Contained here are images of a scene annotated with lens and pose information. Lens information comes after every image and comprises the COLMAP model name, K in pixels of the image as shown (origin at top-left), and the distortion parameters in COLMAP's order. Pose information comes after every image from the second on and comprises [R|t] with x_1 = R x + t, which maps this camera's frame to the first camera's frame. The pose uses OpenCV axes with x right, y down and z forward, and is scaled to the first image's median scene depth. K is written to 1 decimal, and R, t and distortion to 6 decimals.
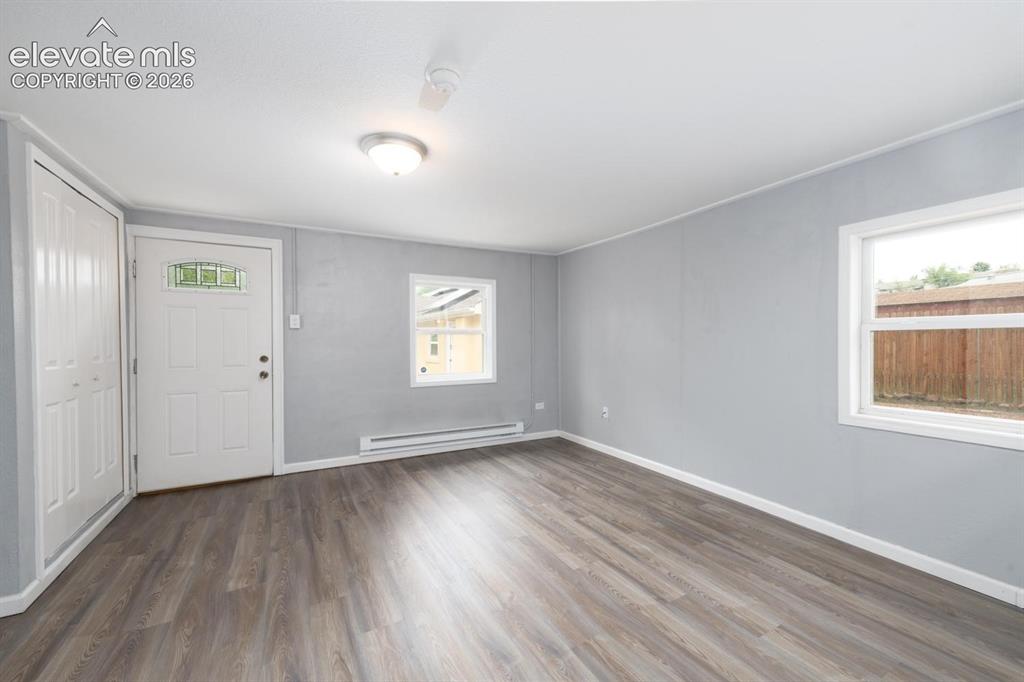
lens RADIAL K [[430.6, 0, 506.5], [0, 430.6, 343.6], [0, 0, 1]] dist [0.001295, -0.000343]
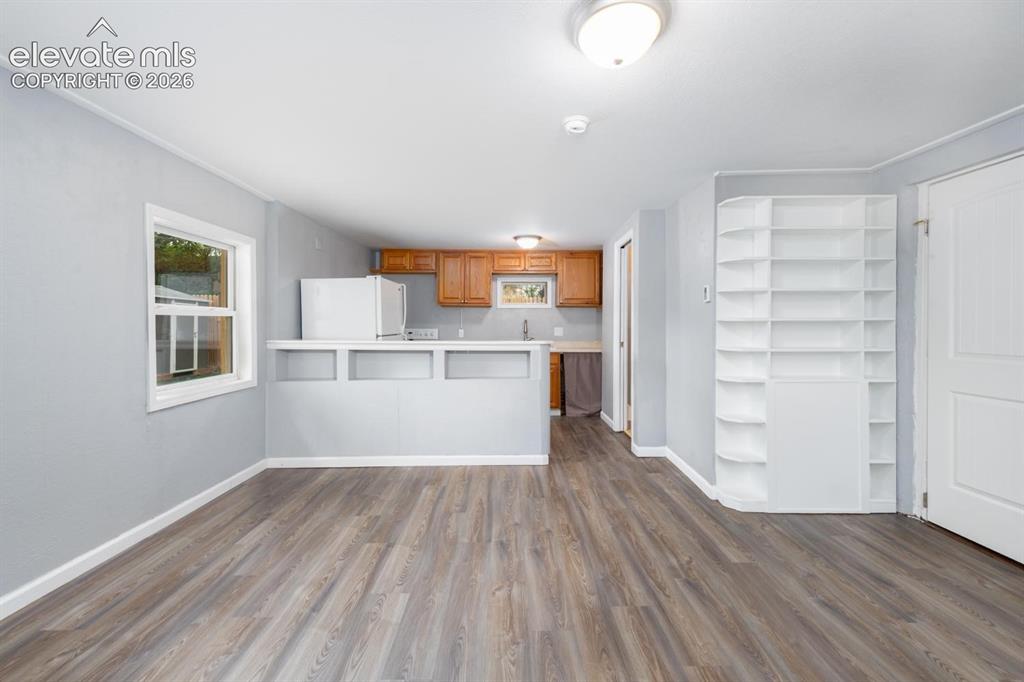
lens RADIAL K [[421.9, 0, 511.0], [0, 421.9, 330.0], [0, 0, 1]] dist [0.007972, -0.000225]
pose [[-0.896668, -0.003425, 0.442691, -0.294522], [0.006020, 0.999783, 0.019927, -0.008116], [-0.442663, 0.020533, -0.896453, 1.243502]]
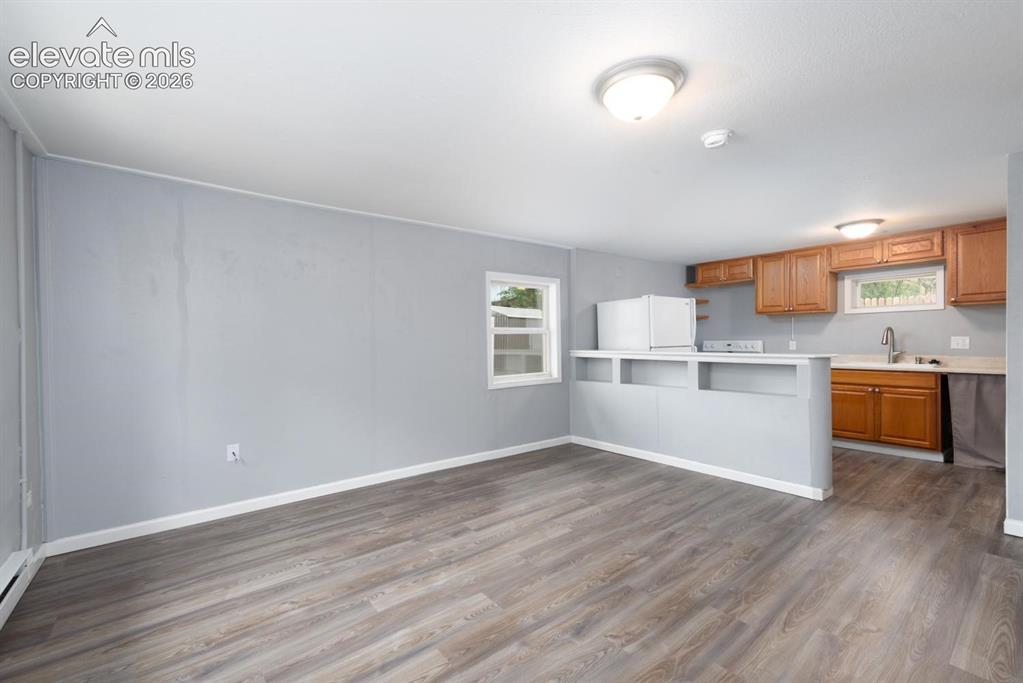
lens RADIAL K [[430.2, 0, 506.0], [0, 430.2, 344.1], [0, 0, 1]] dist [0.001295, -0.000343]
pose [[-0.193592, -0.002262, 0.981080, -0.733468], [0.025492, 0.999648, 0.007335, -0.002086], [-0.980751, 0.026430, -0.193466, 1.052889]]
